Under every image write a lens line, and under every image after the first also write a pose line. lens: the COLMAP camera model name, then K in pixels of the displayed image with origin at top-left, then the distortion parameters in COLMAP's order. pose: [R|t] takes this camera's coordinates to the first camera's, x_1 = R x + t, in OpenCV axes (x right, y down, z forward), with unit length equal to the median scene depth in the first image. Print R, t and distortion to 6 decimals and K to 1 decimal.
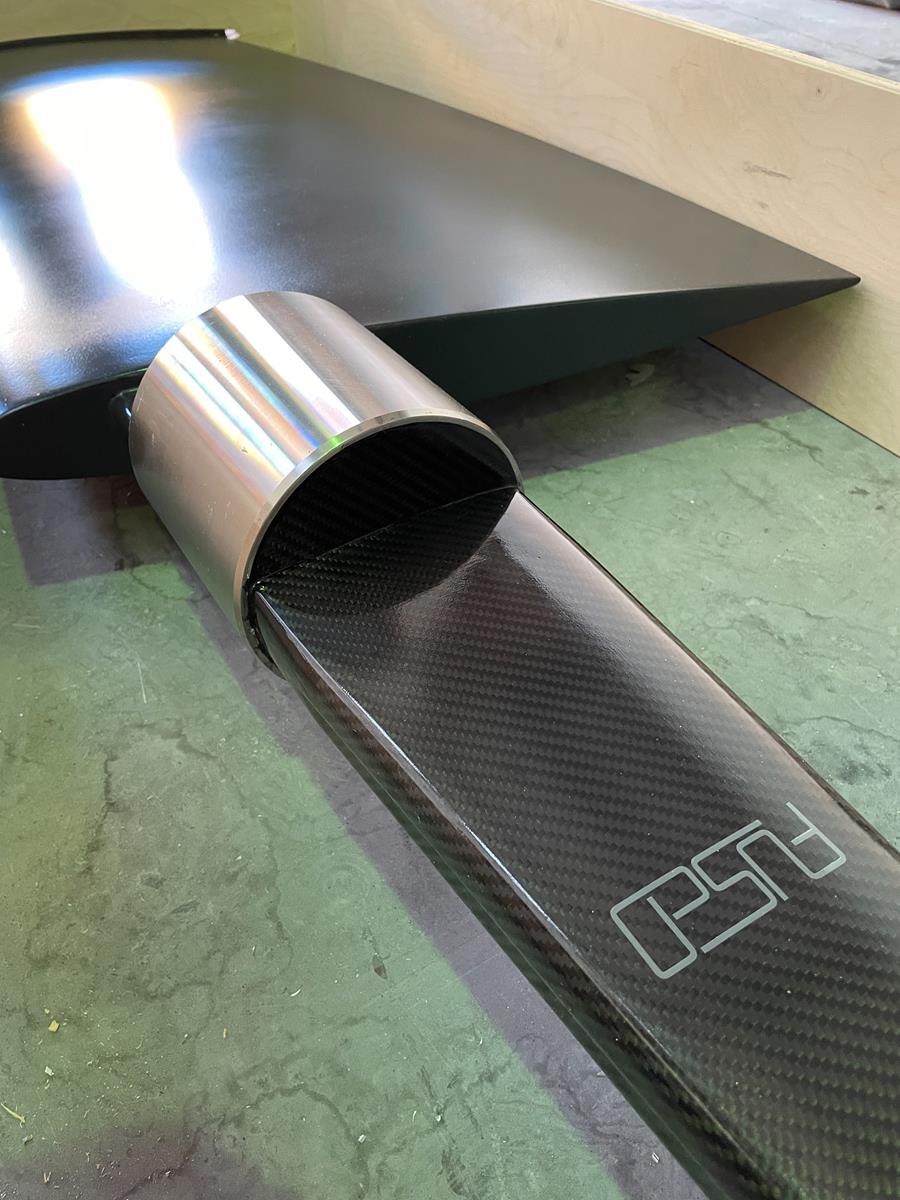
lens RADIAL K [[924.6, 0, 450.0], [0, 924.6, 600.0], [0, 0, 1]] dist [0.088103, -0.128647]
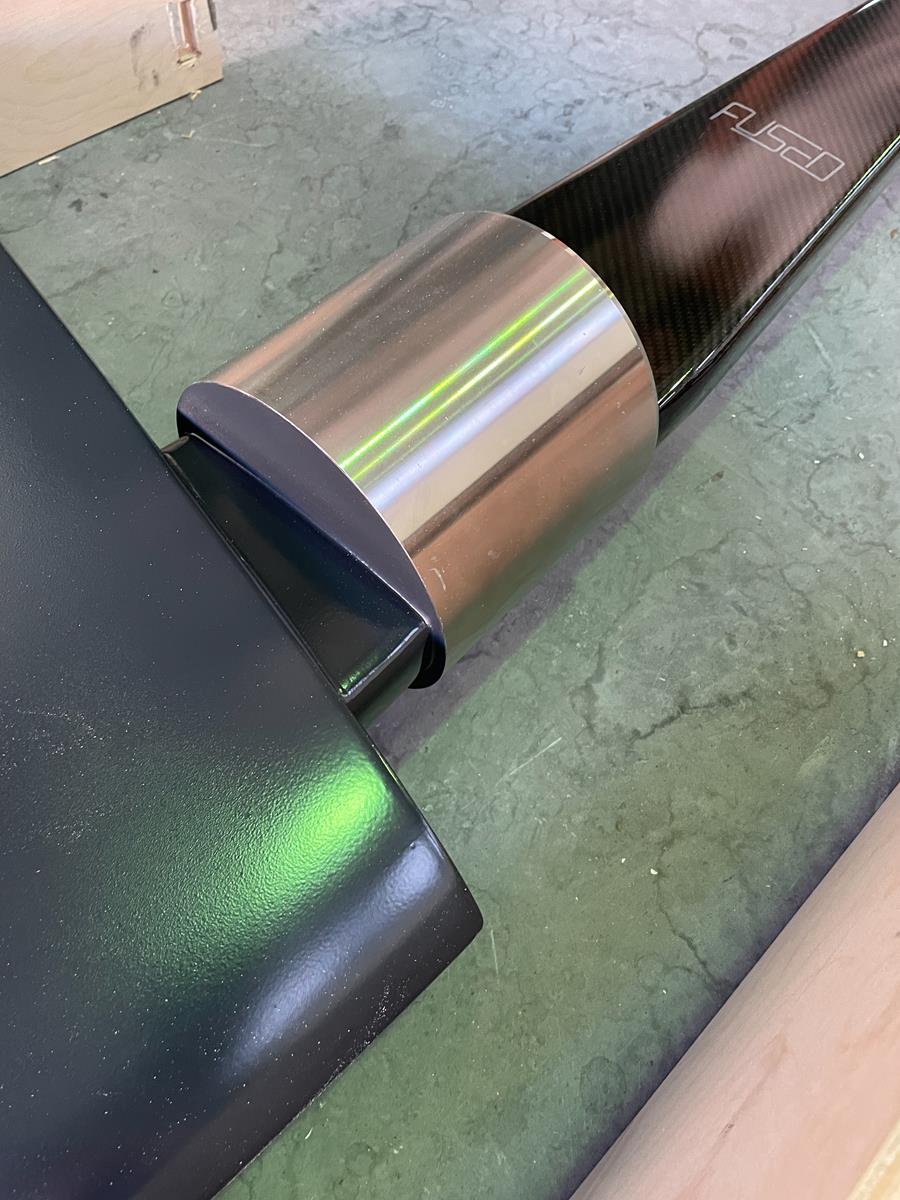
lens RADIAL K [[924.6, 0, 450.0], [0, 924.6, 600.0], [0, 0, 1]] dist [0.088103, -0.128647]
pose [[-0.278369, -0.831269, 0.481146, -0.676554], [0.585615, 0.250167, 0.771020, -0.750727], [-0.761292, 0.496395, 0.417165, 0.691779]]
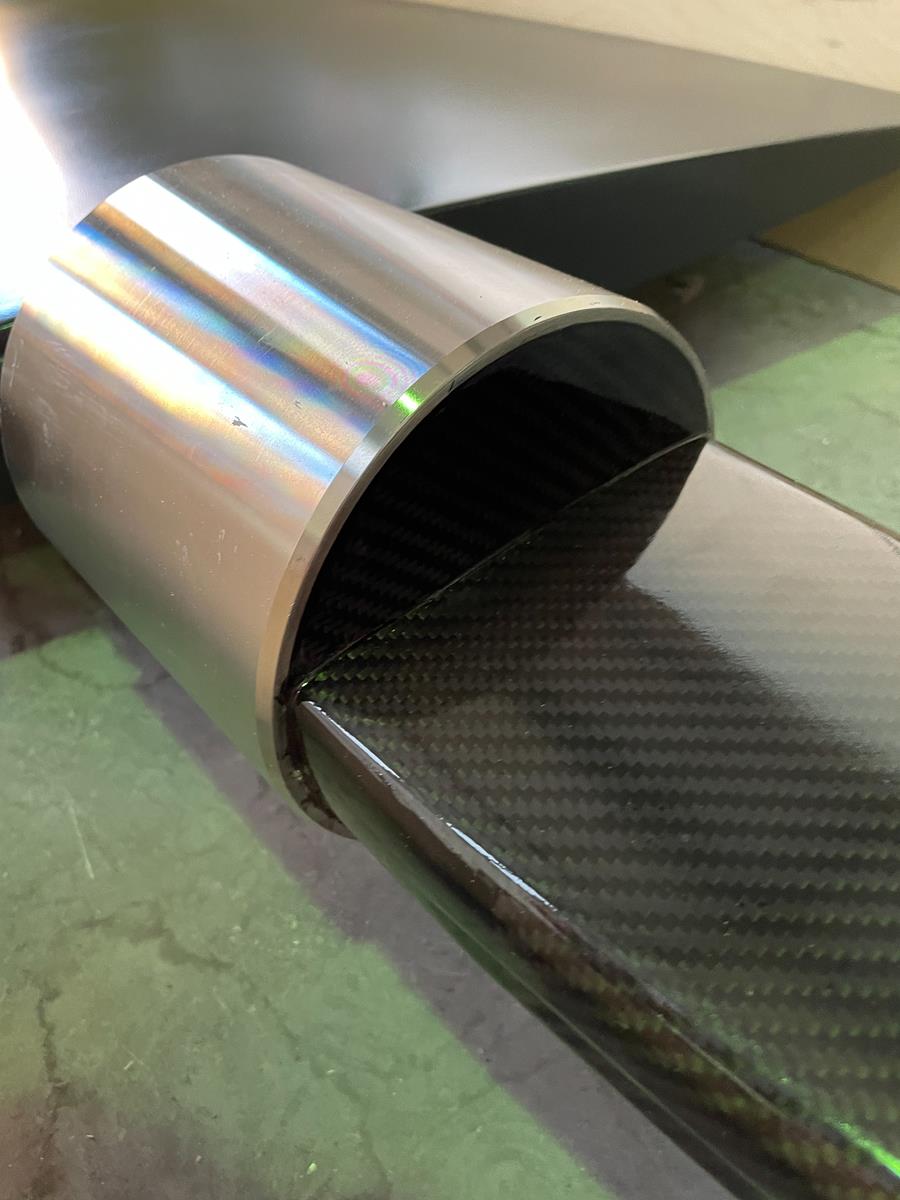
lens RADIAL K [[946.9, 0, 462.0], [0, 946.9, 588.7], [0, 0, 1]] dist [0.062449, -0.113706]
pose [[0.986877, -0.135744, 0.087451, -0.132370], [0.135549, 0.990737, 0.008198, -0.050239], [-0.087754, 0.003763, 0.996135, 0.403201]]
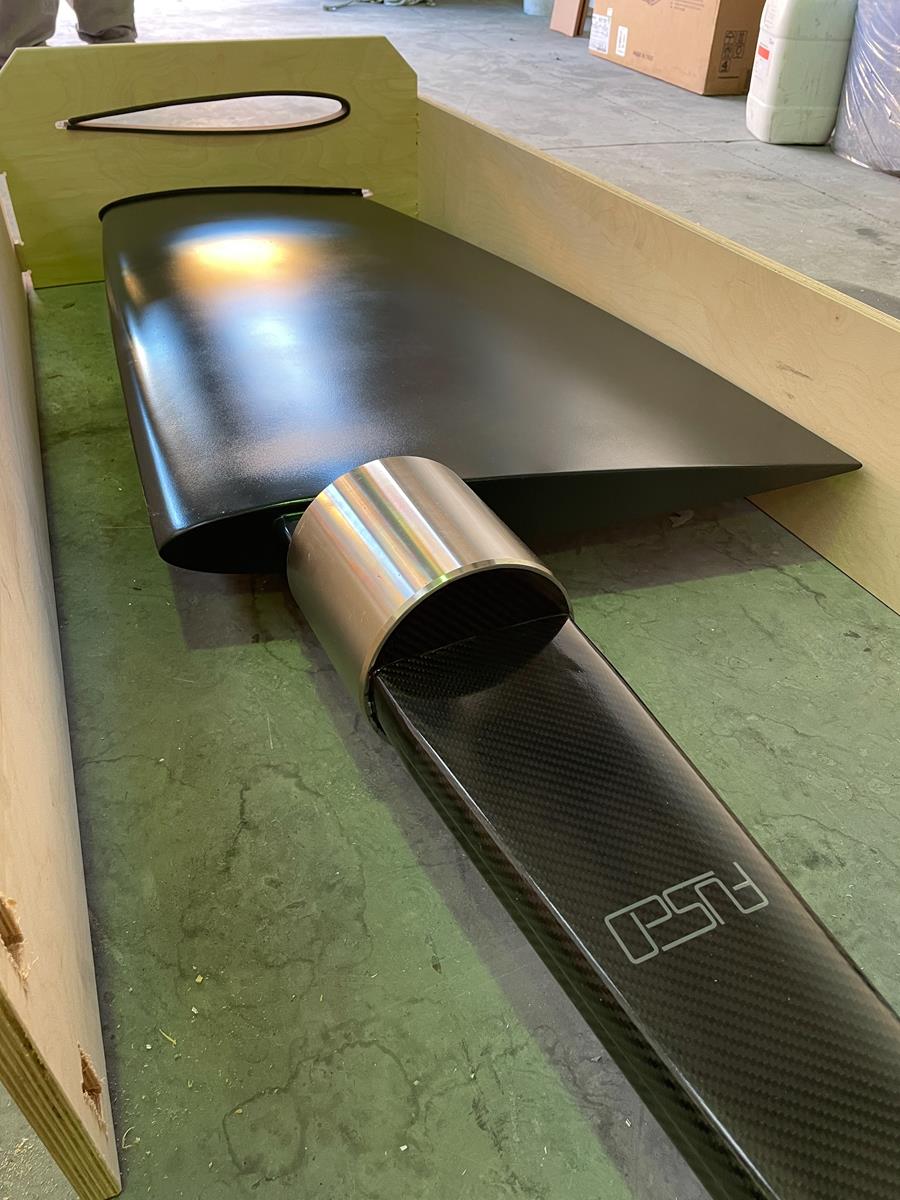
lens RADIAL K [[907.1, 0, 455.5], [0, 907.1, 593.7], [0, 0, 1]] dist [0.099710, -0.144905]
pose [[0.994164, 0.091168, -0.057682, -0.017547], [-0.095999, 0.991536, -0.087415, -0.019947], [0.049224, 0.092443, 0.994501, -0.308416]]
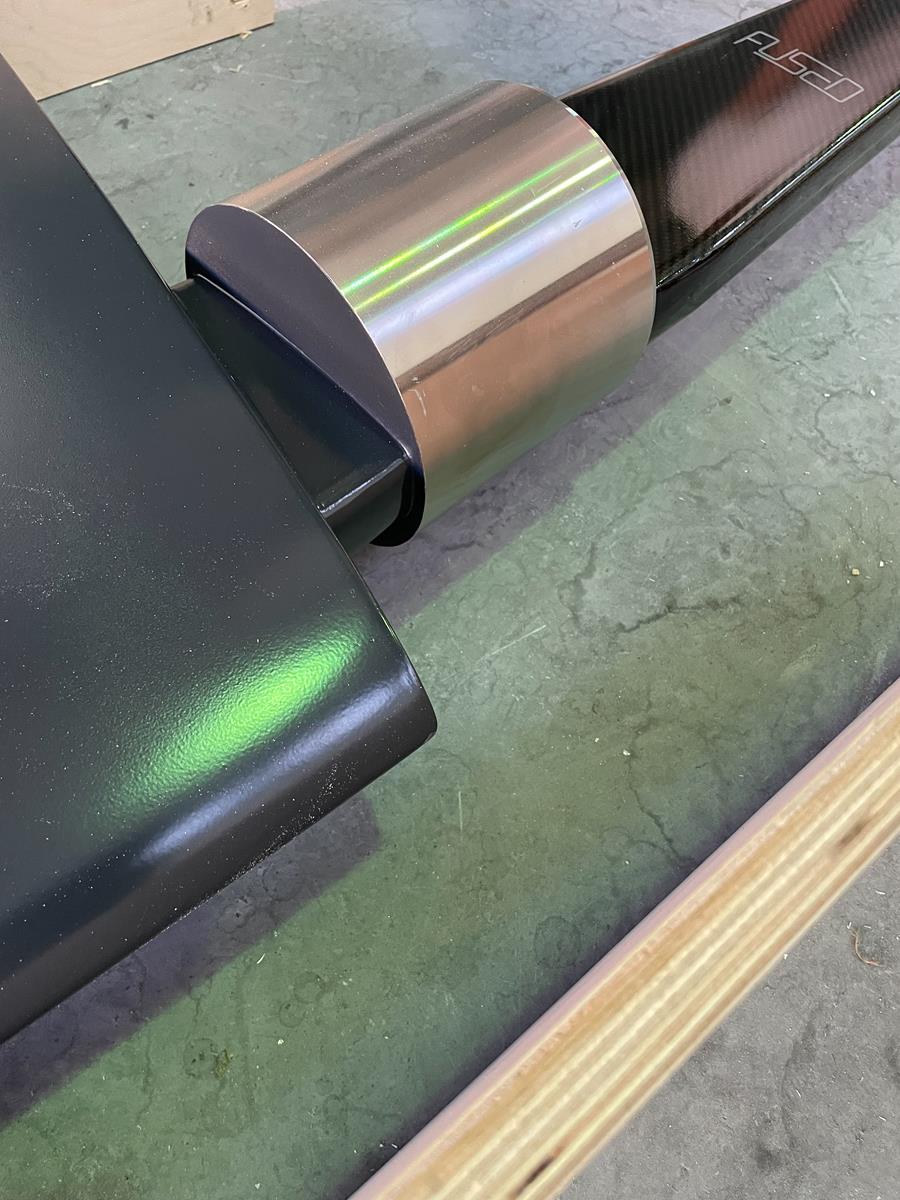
lens RADIAL K [[924.6, 0, 450.0], [0, 924.6, 600.0], [0, 0, 1]] dist [0.088103, -0.128647]
pose [[-0.204661, -0.829785, 0.519202, -0.829664], [0.596713, 0.314703, 0.738170, -0.687005], [-0.775917, 0.460889, 0.430736, 0.725635]]
